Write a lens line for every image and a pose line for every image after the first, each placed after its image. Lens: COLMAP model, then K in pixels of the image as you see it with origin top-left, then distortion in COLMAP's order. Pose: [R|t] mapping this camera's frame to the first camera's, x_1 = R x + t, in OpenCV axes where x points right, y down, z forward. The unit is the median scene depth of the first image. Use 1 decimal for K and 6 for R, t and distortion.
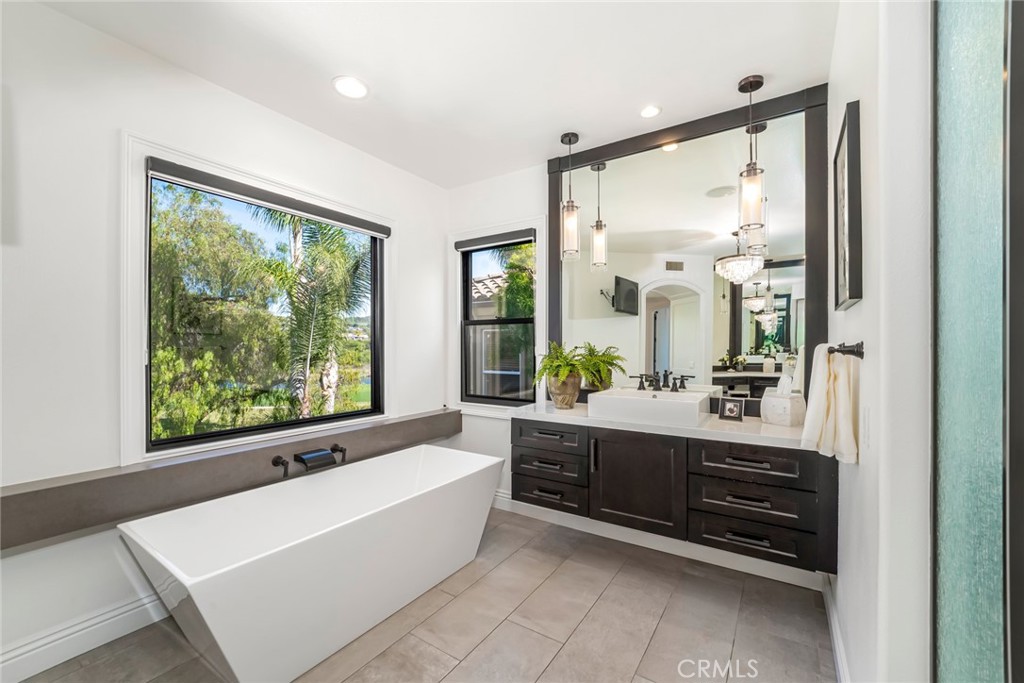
lens RADIAL K [[409.2, 0, 535.4], [0, 409.2, 340.8], [0, 0, 1]] dist [-0.028331, 0.000001]
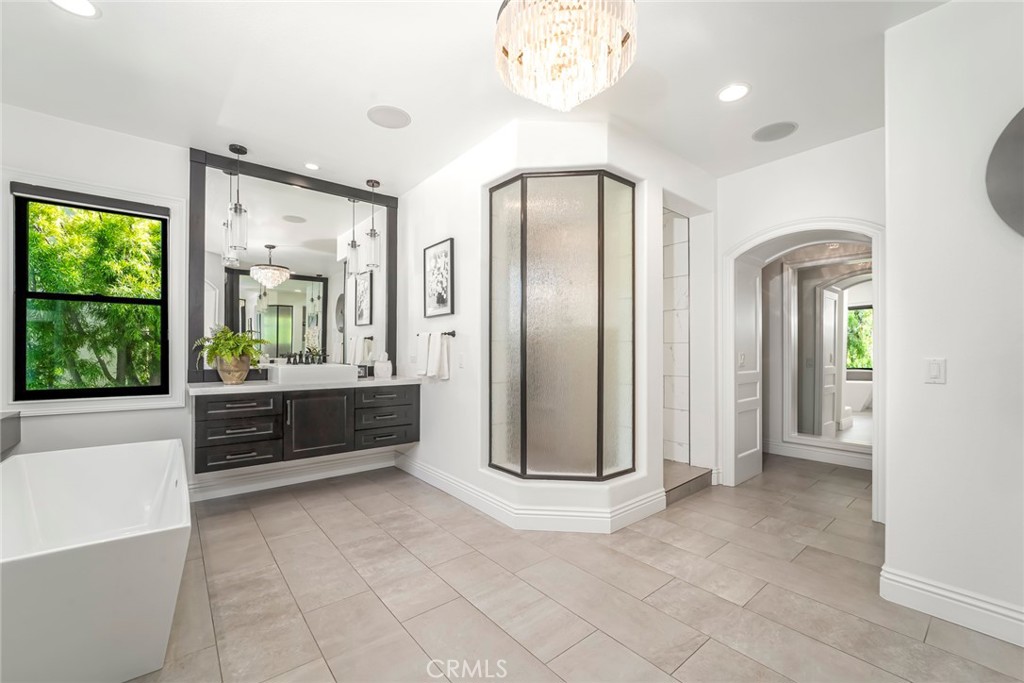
lens RADIAL K [[414.2, 0, 511.8], [0, 414.2, 346.3], [0, 0, 1]] dist [0.000118, 0.000231]
pose [[0.293358, 0.011488, 0.955934, -0.855967], [-0.004848, 0.999933, -0.010529, 0.071680], [-0.955991, -0.001546, 0.293394, -0.083691]]
